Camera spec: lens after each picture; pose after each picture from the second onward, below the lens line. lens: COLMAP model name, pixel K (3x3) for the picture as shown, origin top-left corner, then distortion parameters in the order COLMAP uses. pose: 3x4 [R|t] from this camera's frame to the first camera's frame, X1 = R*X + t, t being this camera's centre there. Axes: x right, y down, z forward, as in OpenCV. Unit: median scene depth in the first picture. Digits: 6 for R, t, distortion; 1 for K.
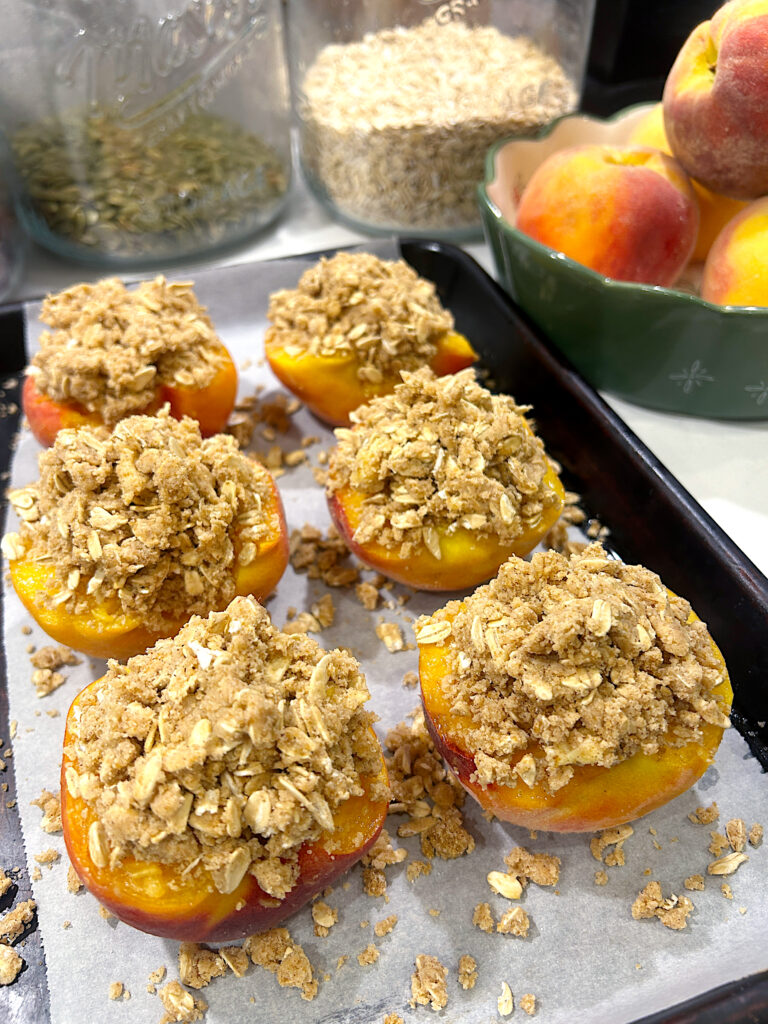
lens RADIAL K [[757.9, 0, 384.0], [0, 757.9, 512.0], [0, 0, 1]] dist [0.003304, -0.004992]
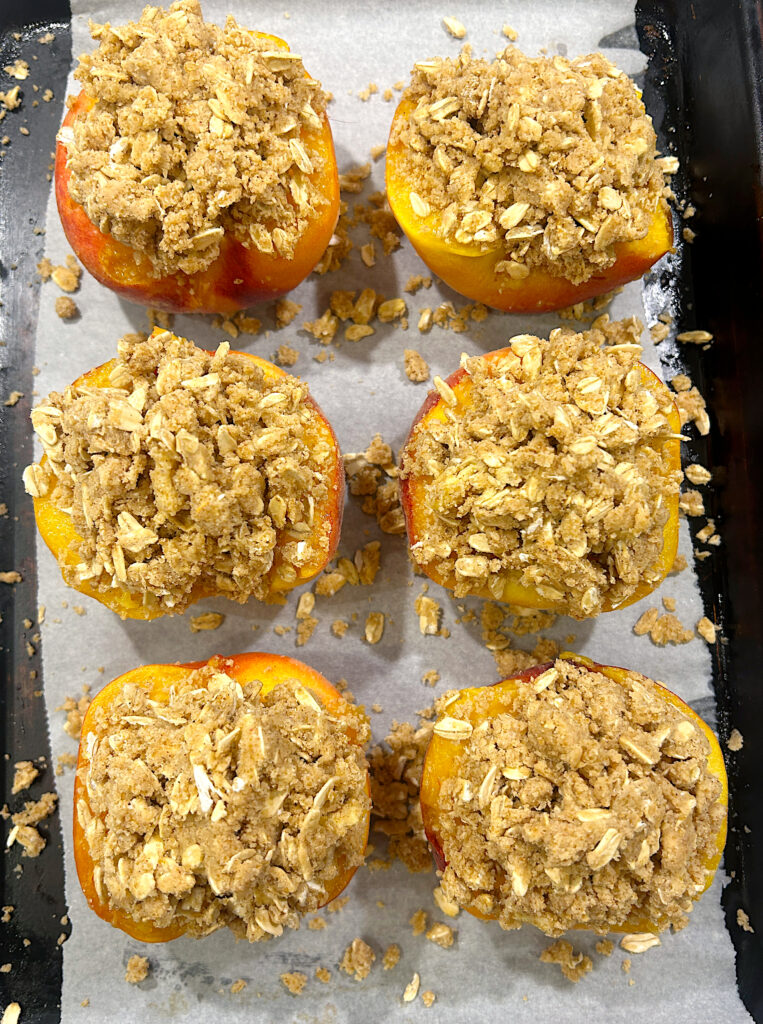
lens RADIAL K [[838.8, 0, 381.5], [0, 838.8, 512.0], [0, 0, 1]] dist [0.003075, -0.006595]
pose [[0.956013, 0.293276, -0.005394, -0.083733], [-0.228733, 0.756878, 0.612223, -0.594490], [0.183633, -0.584059, 0.790667, 0.264770]]
